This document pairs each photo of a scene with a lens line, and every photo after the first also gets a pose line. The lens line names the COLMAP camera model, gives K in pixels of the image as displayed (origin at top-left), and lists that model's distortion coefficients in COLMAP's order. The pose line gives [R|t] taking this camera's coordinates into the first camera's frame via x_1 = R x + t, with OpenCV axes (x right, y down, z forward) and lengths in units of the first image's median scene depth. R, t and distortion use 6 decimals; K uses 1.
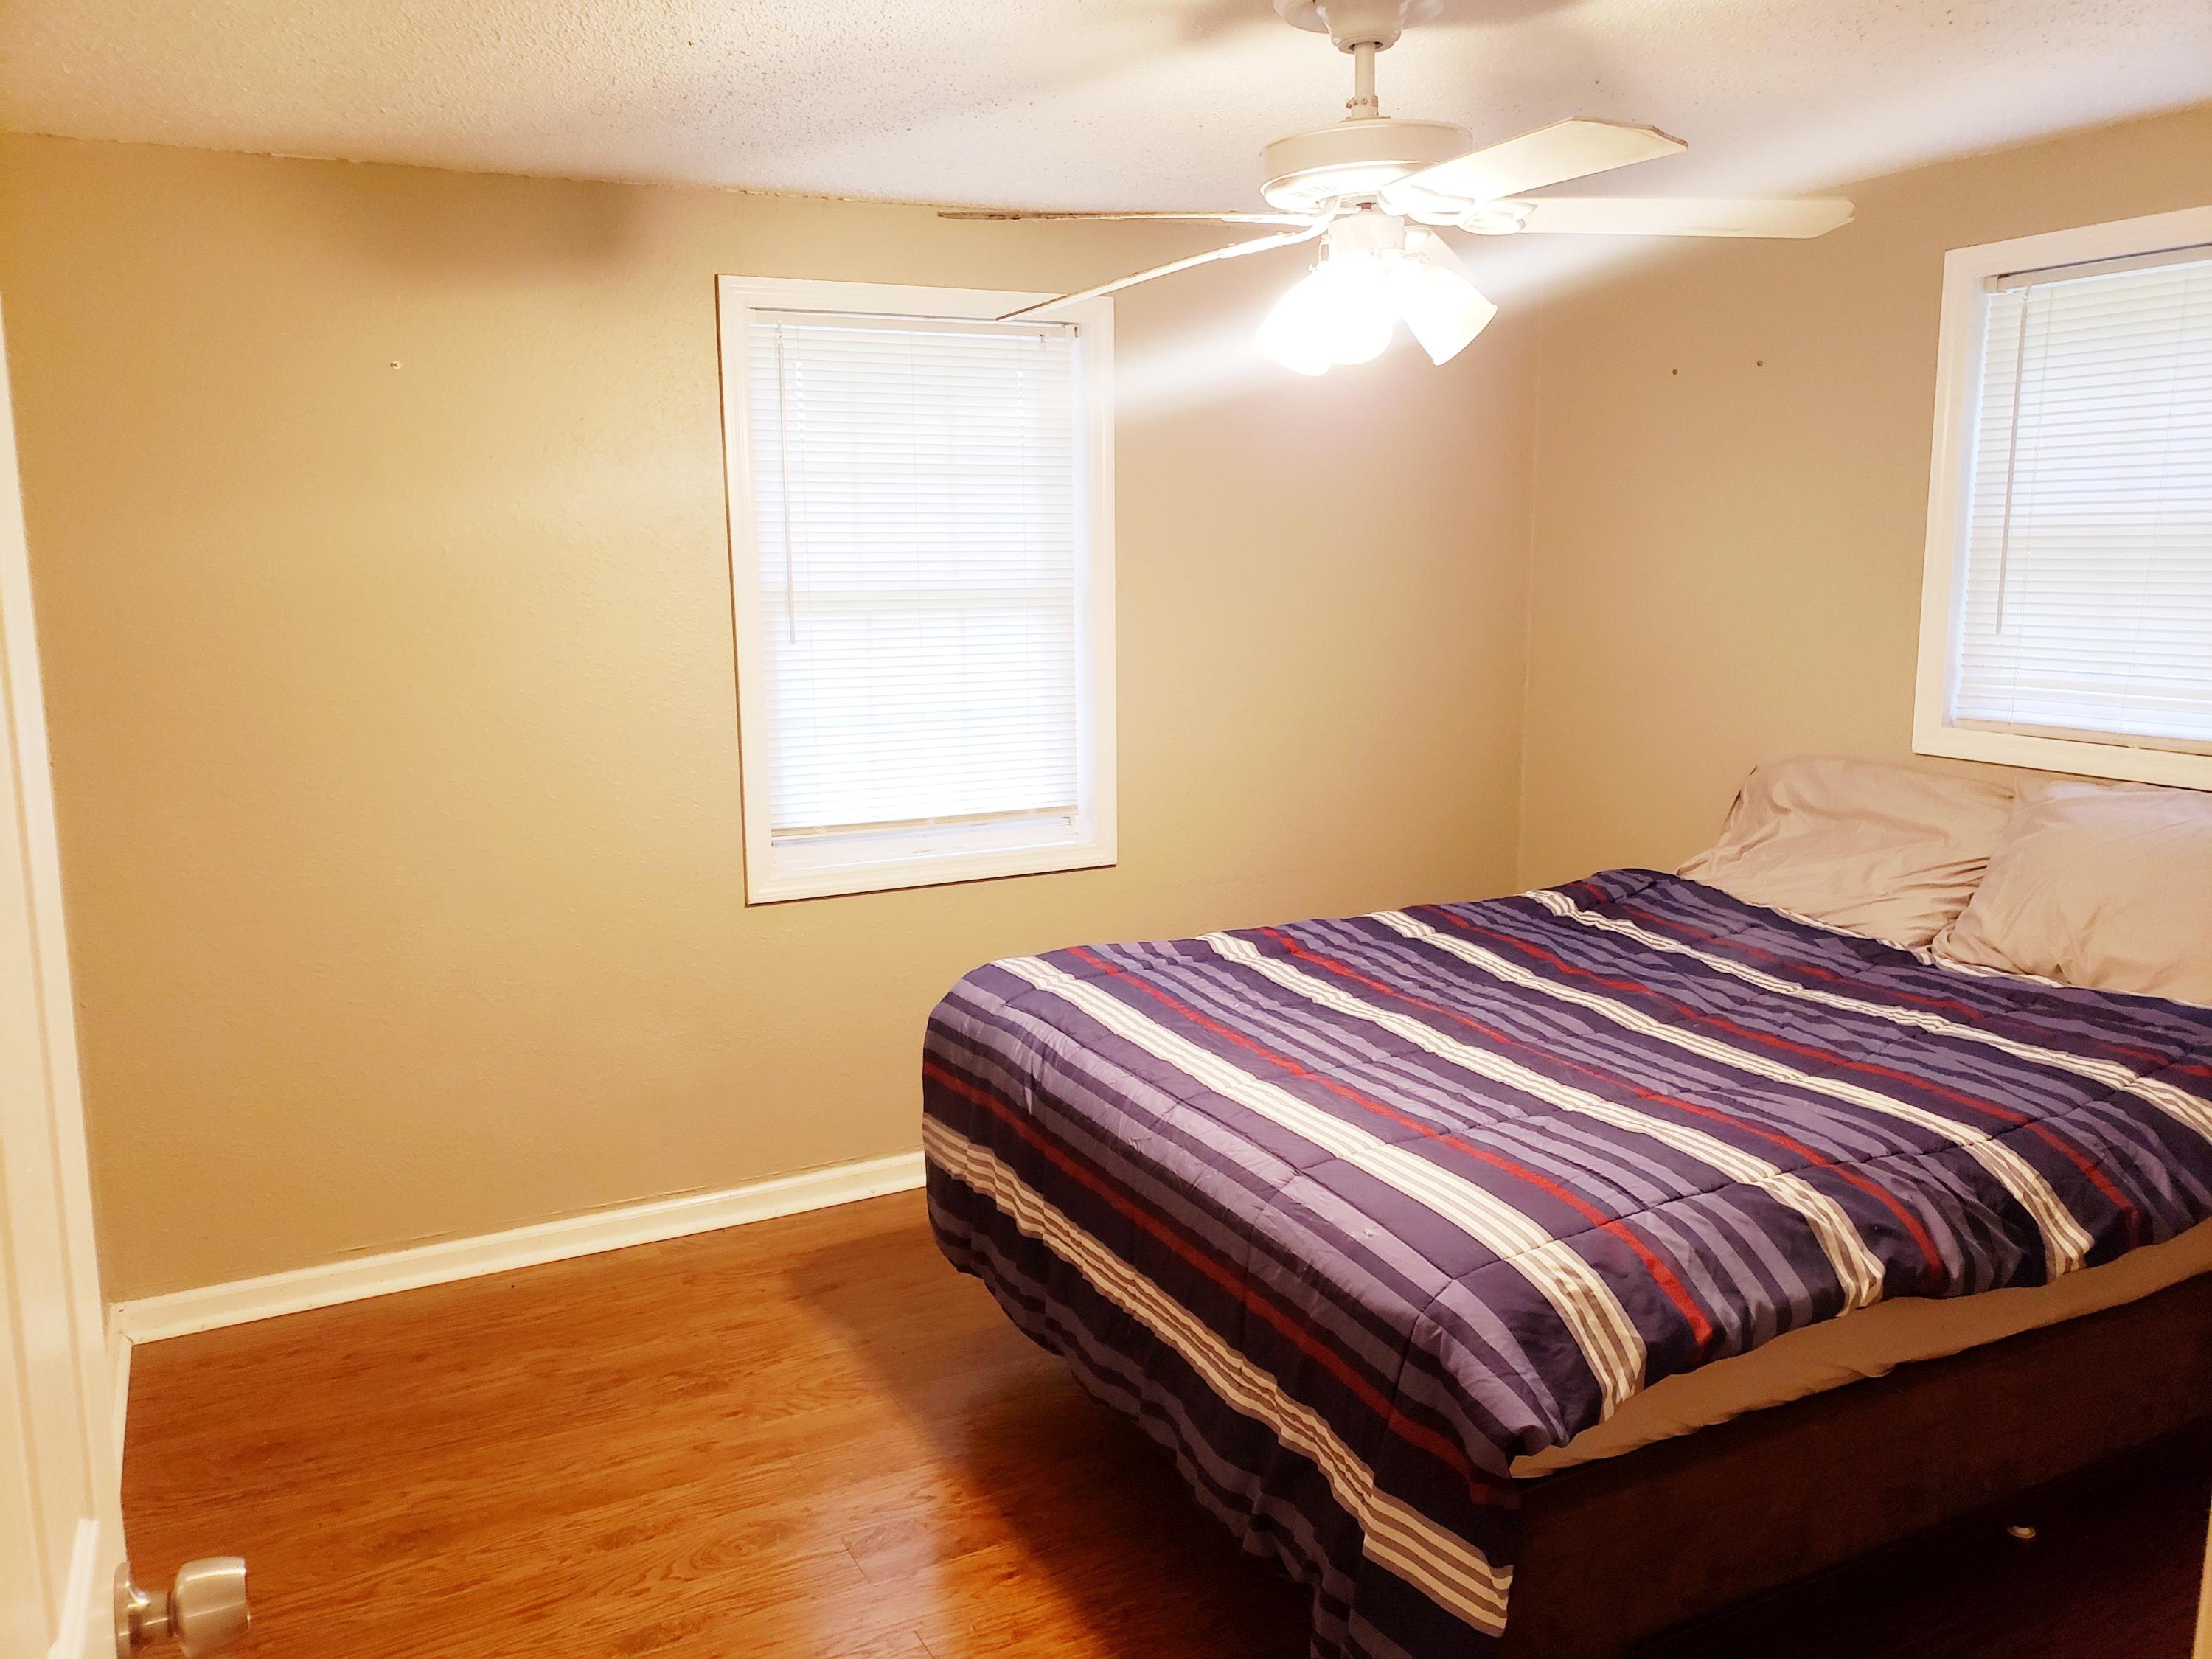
lens RADIAL K [[1734.0, 0, 1106.0], [0, 1734.0, 829.5], [0, 0, 1]] dist [-0.002238, 0.003298]
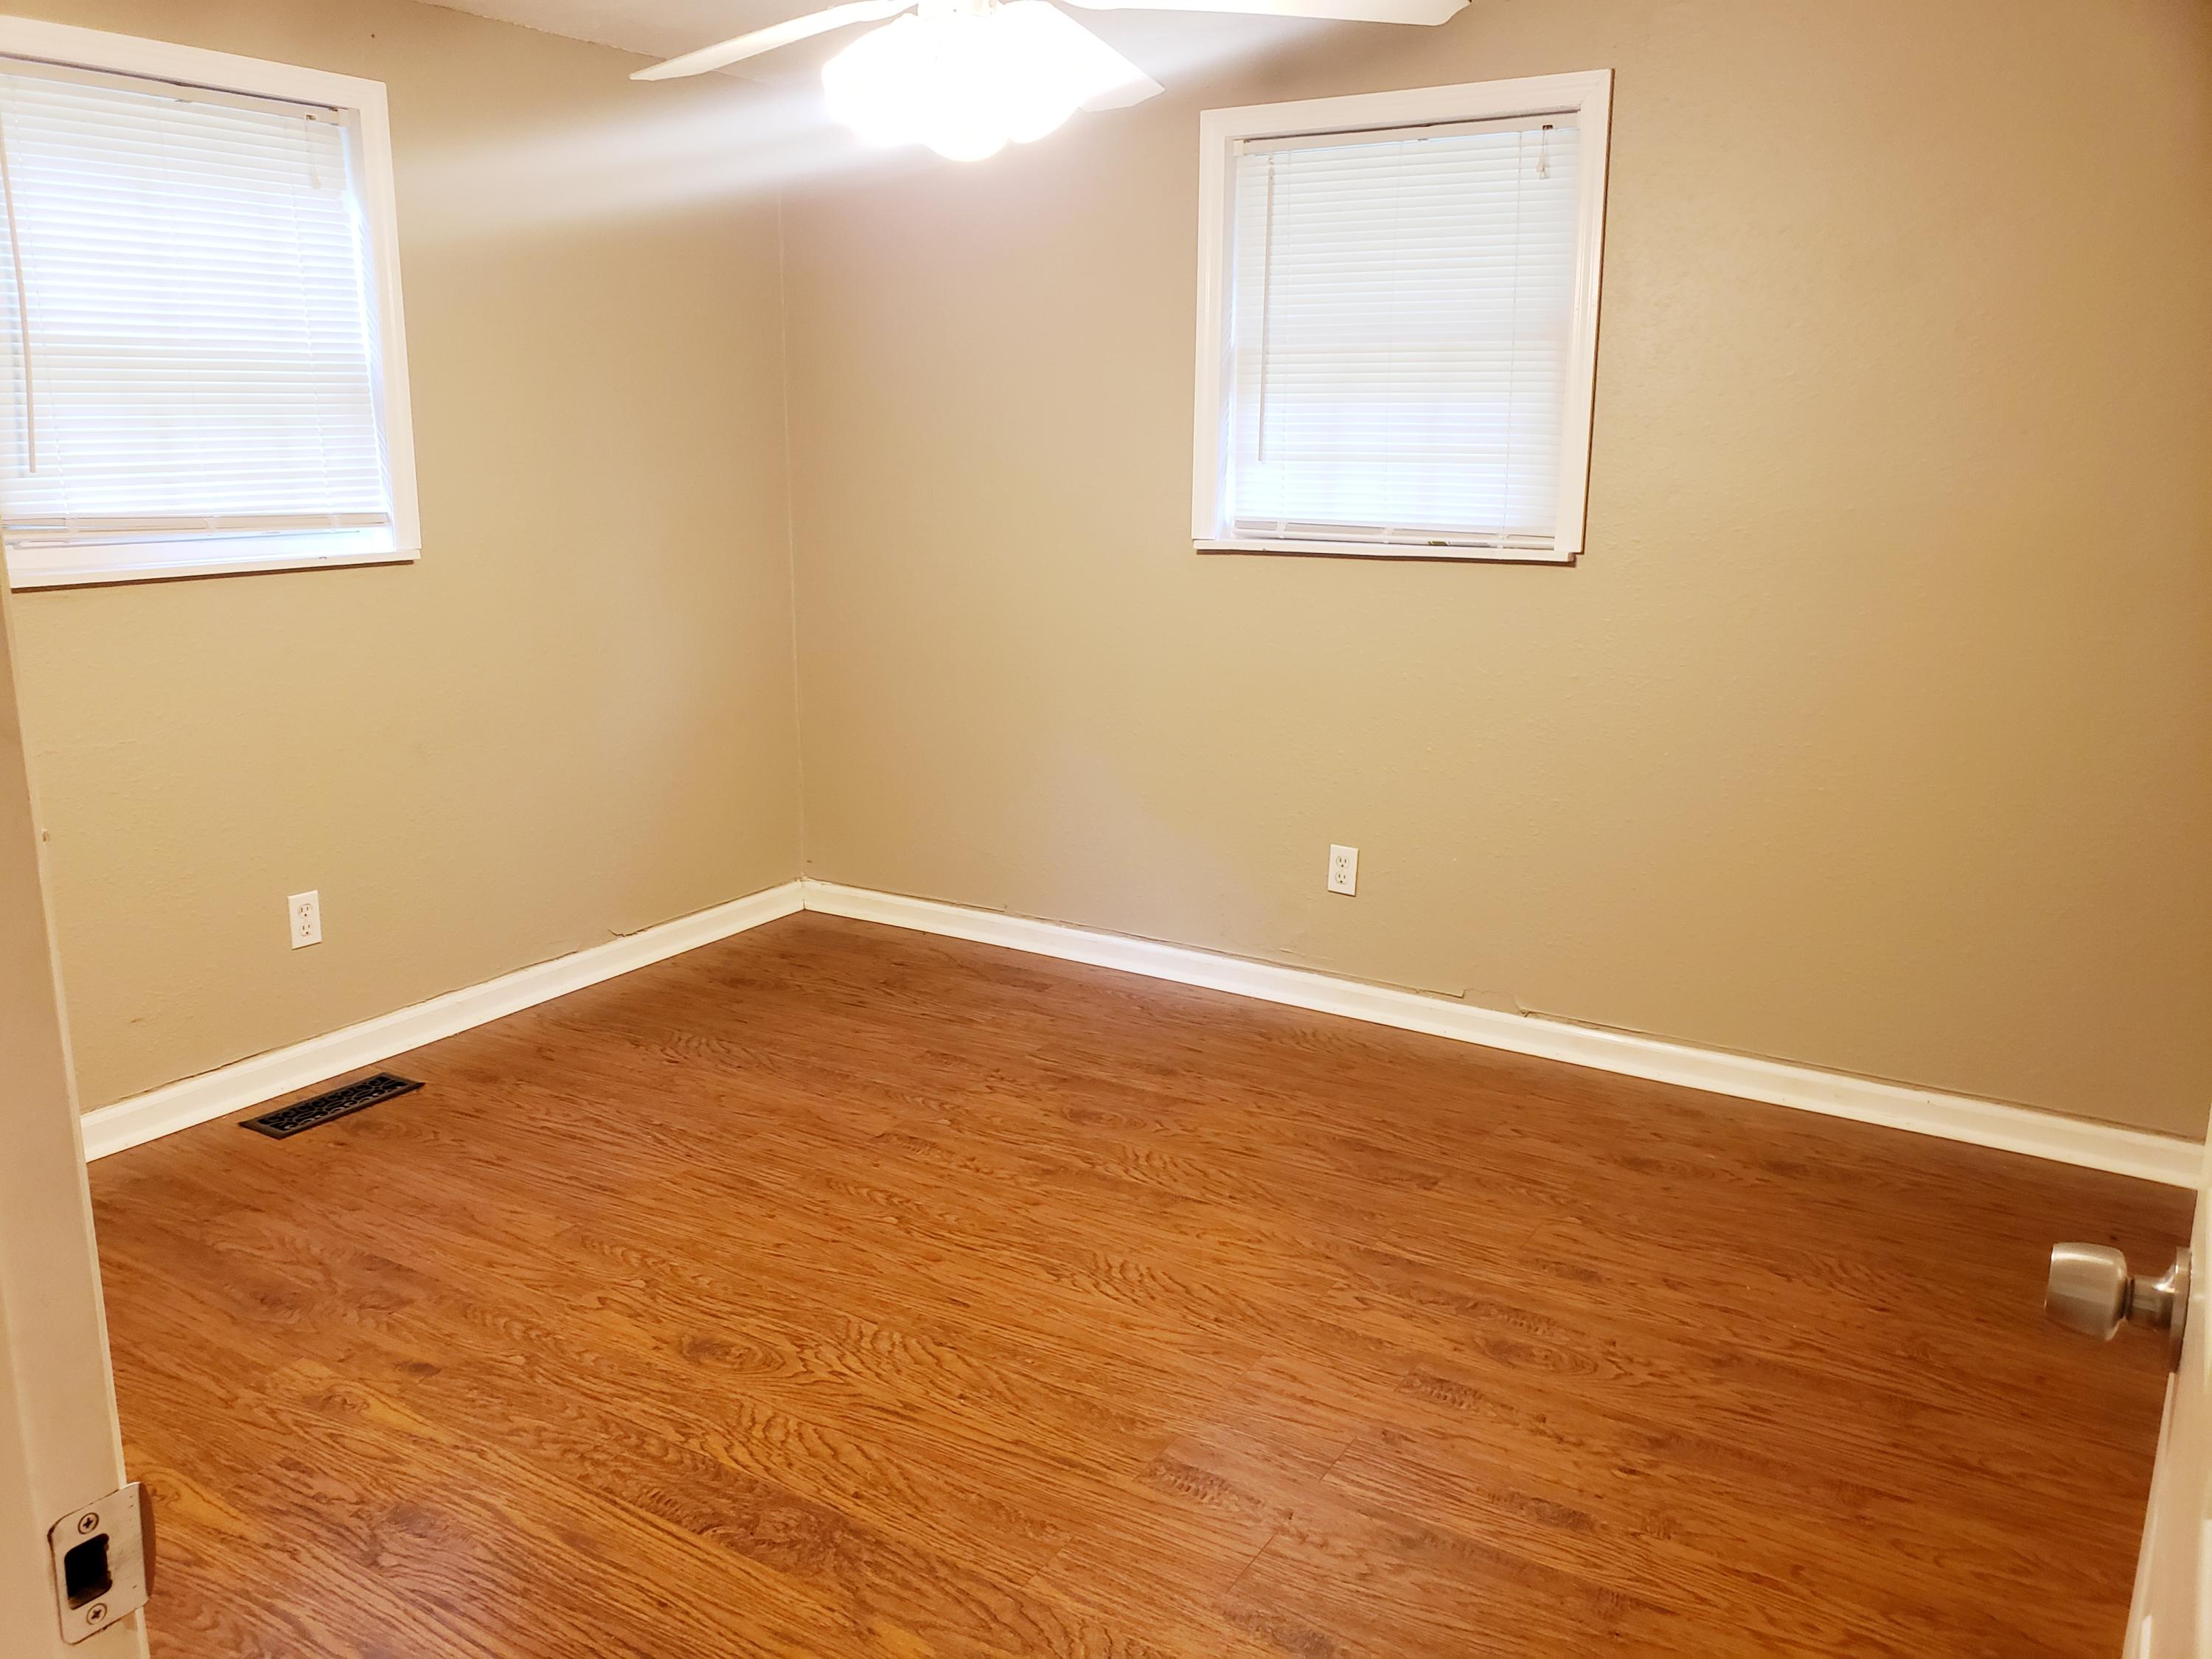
lens RADIAL K [[1734.0, 0, 1106.0], [0, 1734.0, 829.5], [0, 0, 1]] dist [-0.002238, 0.003298]
pose [[-0.471208, -0.198521, 0.859391, -0.903290], [0.149567, 0.942247, 0.299669, -0.208305], [-0.869248, 0.269742, -0.414302, 1.579794]]
